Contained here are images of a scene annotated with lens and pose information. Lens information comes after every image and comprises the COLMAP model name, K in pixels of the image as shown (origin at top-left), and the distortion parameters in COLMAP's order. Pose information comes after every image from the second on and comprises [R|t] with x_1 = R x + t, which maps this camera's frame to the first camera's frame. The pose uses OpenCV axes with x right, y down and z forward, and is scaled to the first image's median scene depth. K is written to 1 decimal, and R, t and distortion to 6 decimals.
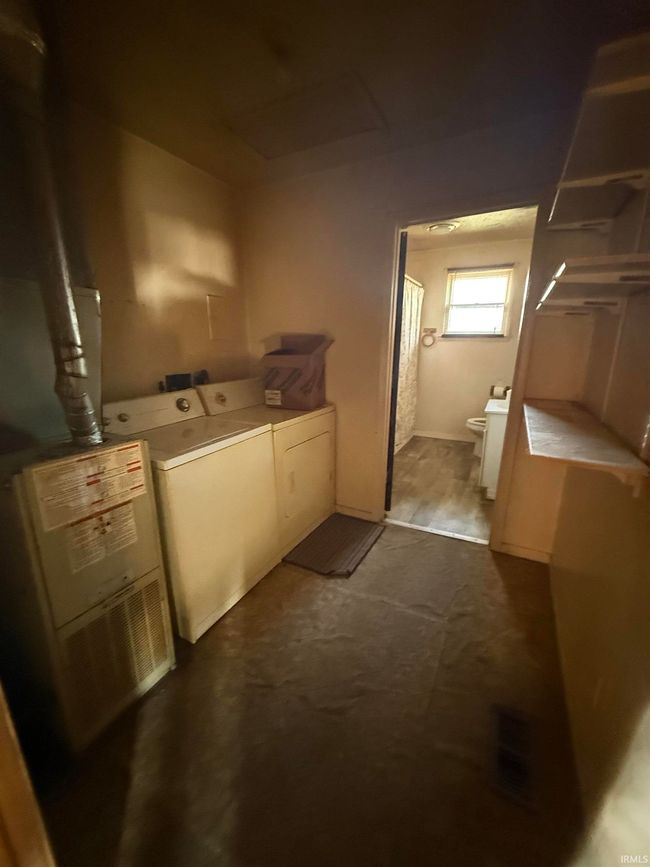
lens RADIAL K [[347.8, 0, 319.2], [0, 347.8, 432.6], [0, 0, 1]] dist [-0.003937, 0.001012]
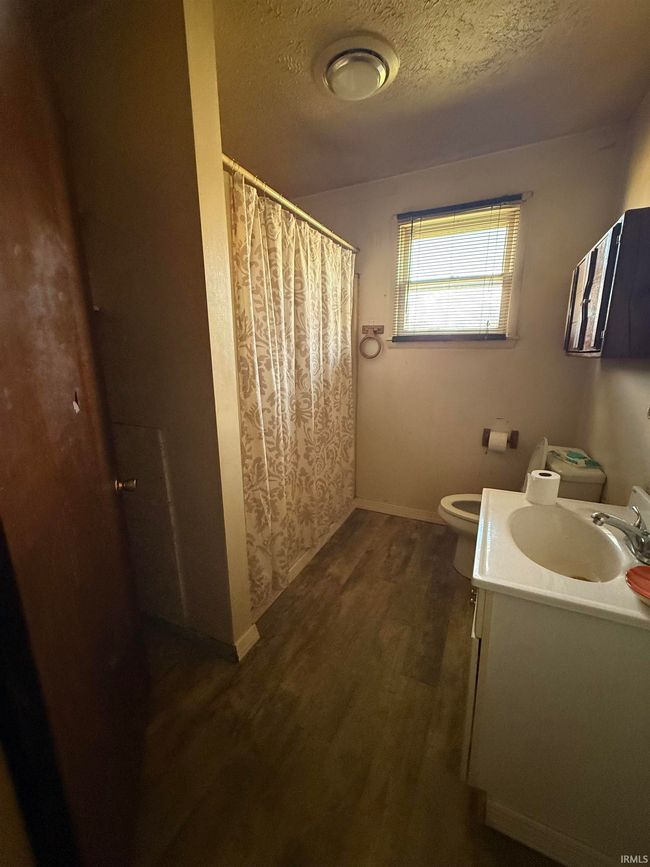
lens RADIAL K [[347.8, 0, 322.7], [0, 347.8, 431.0], [0, 0, 1]] dist [-0.003937, 0.001012]
pose [[0.999372, -0.018266, 0.030362, 0.229789], [0.019180, 0.999363, -0.030087, -0.121355], [-0.029793, 0.030650, 0.999086, 0.471411]]
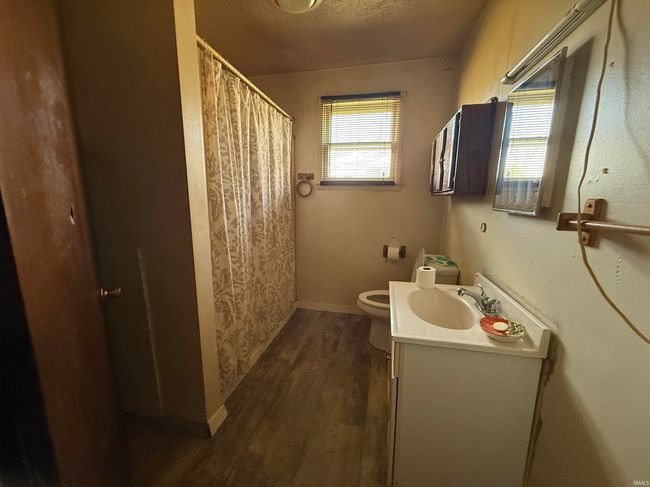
lens RADIAL K [[260.7, 0, 323.7], [0, 260.7, 243.5], [0, 0, 1]] dist [-0.003937, 0.001012]
pose [[0.965180, -0.039988, 0.258511, 0.211479], [0.060261, 0.995656, -0.070979, -0.106490], [-0.254550, 0.084086, 0.963397, 0.466812]]
